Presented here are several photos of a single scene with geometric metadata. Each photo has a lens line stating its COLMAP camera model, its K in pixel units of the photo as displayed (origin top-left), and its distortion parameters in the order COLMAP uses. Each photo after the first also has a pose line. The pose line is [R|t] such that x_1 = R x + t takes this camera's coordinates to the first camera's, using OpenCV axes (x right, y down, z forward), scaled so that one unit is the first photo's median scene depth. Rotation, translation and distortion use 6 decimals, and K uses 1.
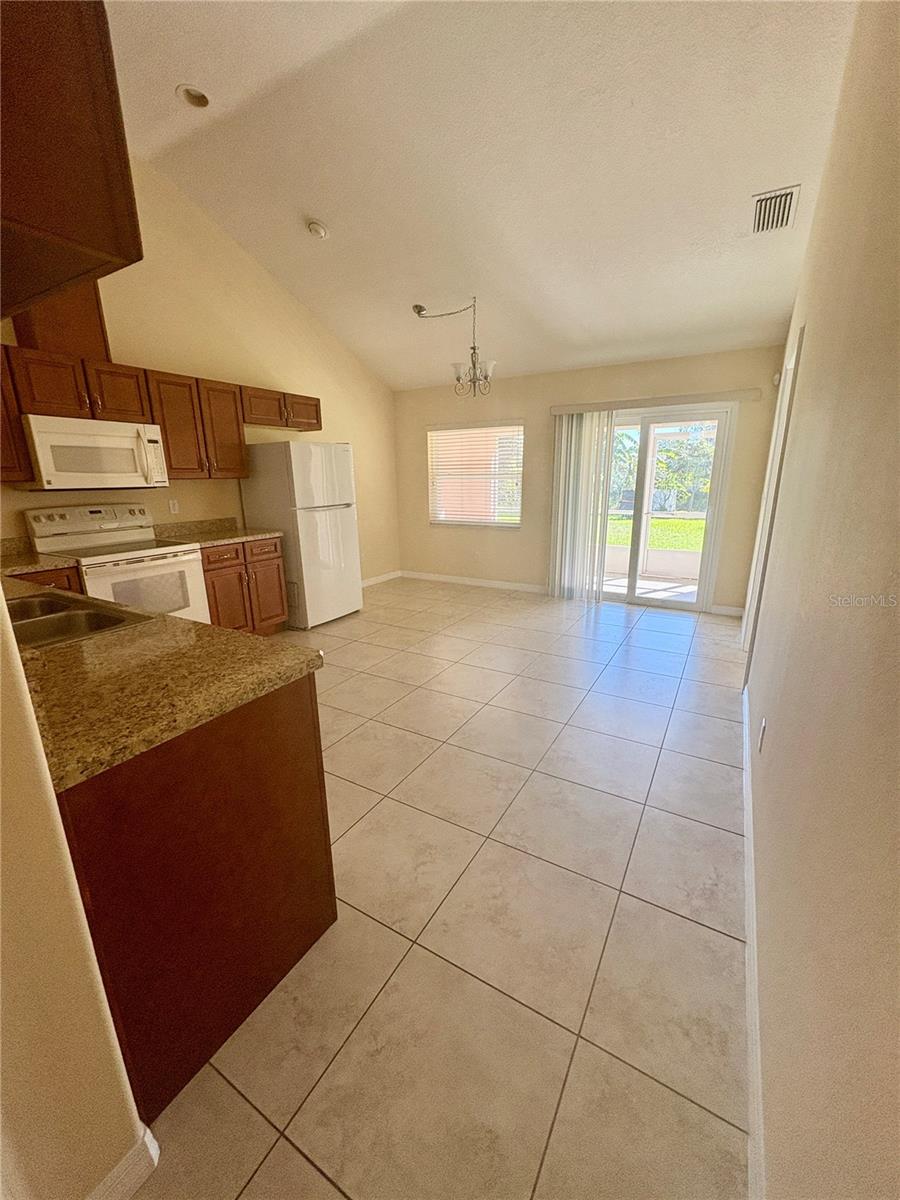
lens RADIAL K [[479.4, 0, 454.2], [0, 479.4, 601.3], [0, 0, 1]] dist [0.000799, -0.000027]
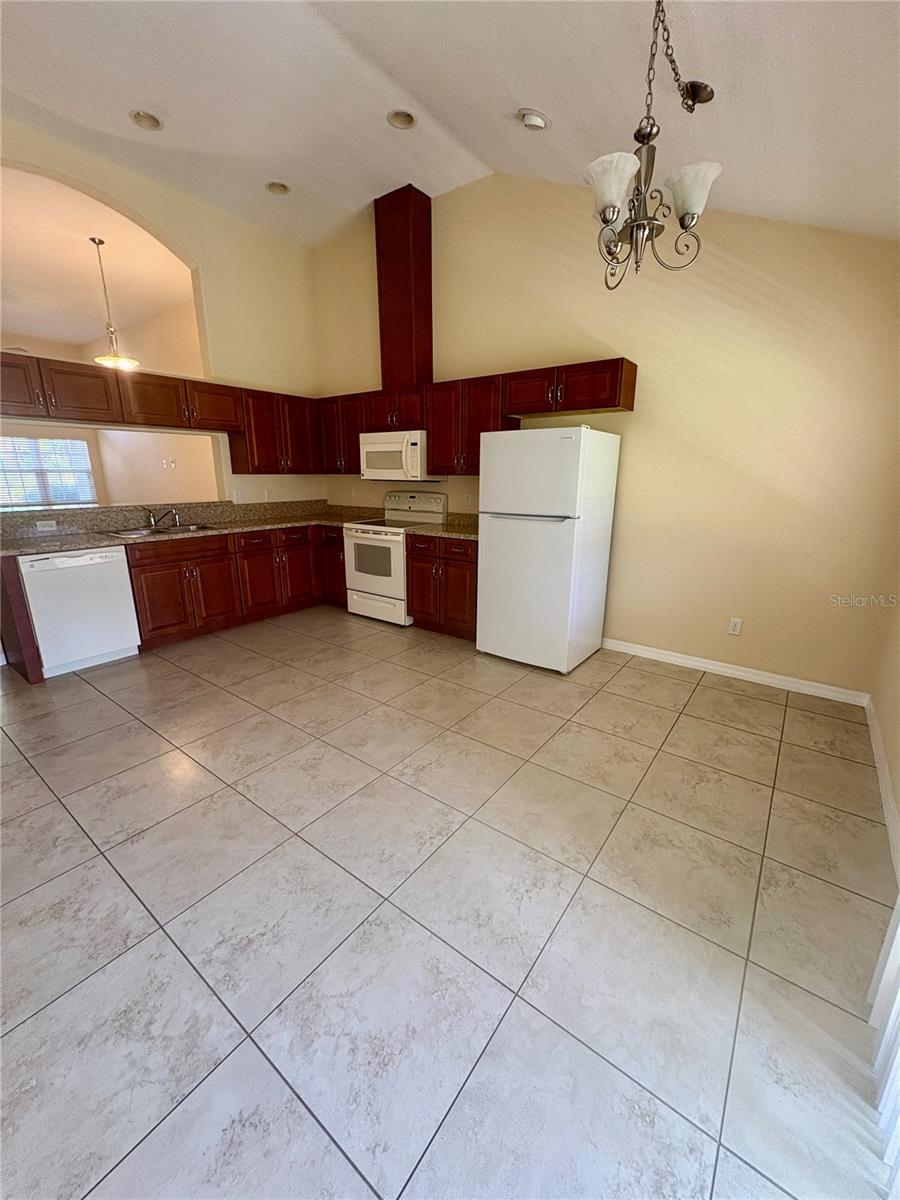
lens RADIAL K [[479.4, 0, 447.5], [0, 479.4, 600.8], [0, 0, 1]] dist [0.000799, -0.000027]
pose [[-0.130256, 0.268290, -0.954492, 0.654364], [-0.255798, 0.921009, 0.293786, -0.344891], [0.957915, 0.282424, -0.051338, 1.256405]]
